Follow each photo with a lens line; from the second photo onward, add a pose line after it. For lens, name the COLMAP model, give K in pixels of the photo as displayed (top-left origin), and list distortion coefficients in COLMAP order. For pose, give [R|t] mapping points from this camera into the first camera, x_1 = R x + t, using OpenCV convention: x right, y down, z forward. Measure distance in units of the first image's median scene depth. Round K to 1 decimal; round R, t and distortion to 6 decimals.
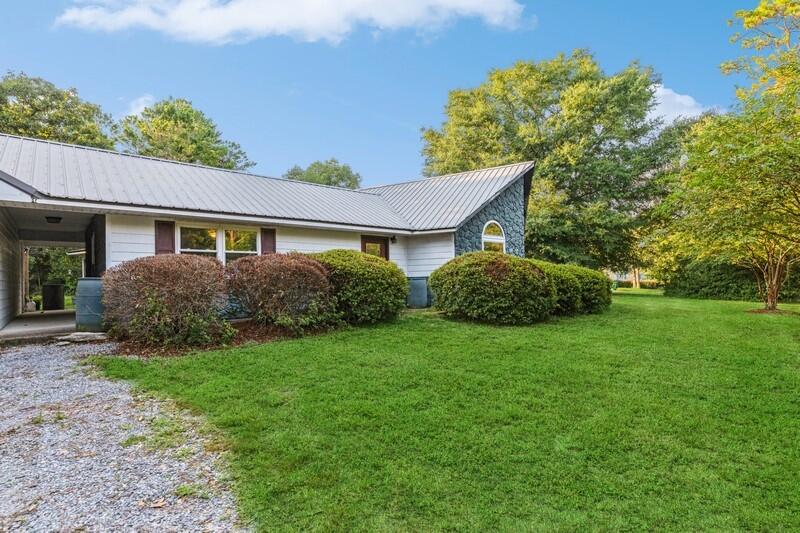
lens RADIAL K [[388.7, 0, 400.0], [0, 388.7, 266.5], [0, 0, 1]] dist [-0.013631, 0.000765]
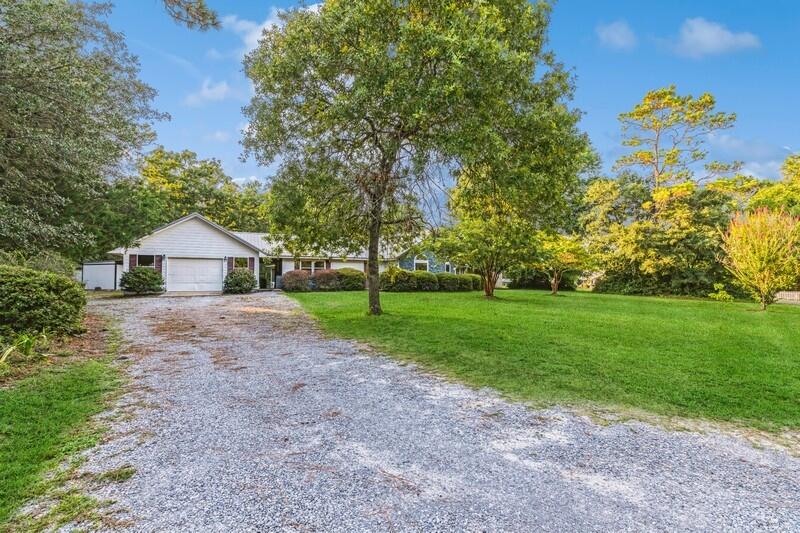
lens RADIAL K [[355.3, 0, 402.7], [0, 355.3, 270.6], [0, 0, 1]] dist [0.001151, -0.000414]
pose [[0.949125, -0.001248, -0.314898, 1.169257], [-0.001696, 0.999957, -0.009075, 0.004627], [0.314896, 0.009148, 0.949082, -1.556870]]
